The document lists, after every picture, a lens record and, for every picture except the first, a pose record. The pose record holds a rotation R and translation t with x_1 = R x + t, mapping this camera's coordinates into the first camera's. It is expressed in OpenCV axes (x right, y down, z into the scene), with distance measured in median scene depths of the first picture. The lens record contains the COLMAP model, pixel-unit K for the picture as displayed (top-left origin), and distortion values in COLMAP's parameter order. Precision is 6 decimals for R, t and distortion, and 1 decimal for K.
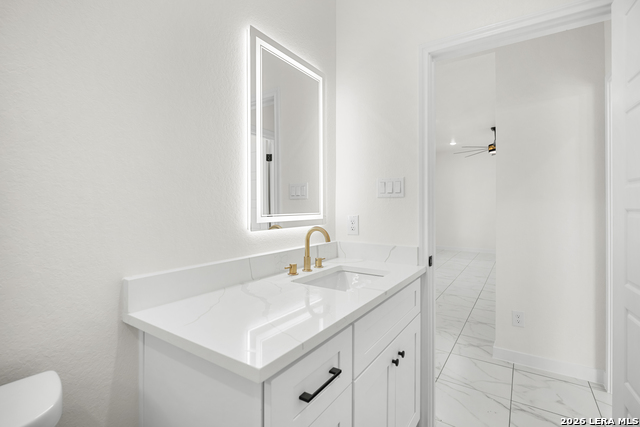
lens RADIAL K [[301.7, 0, 316.4], [0, 301.7, 207.2], [0, 0, 1]] dist [-0.003919, -0.004262]
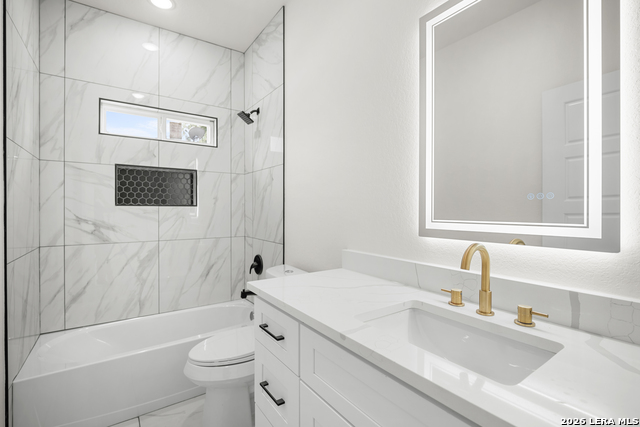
lens RADIAL K [[301.7, 0, 320.0], [0, 301.7, 209.9], [0, 0, 1]] dist [-0.003919, -0.004262]
pose [[-0.343096, 0.014440, -0.939189, 0.698487], [0.003791, 0.999895, 0.013988, -0.016168], [0.939293, 0.001239, -0.343115, 0.920235]]
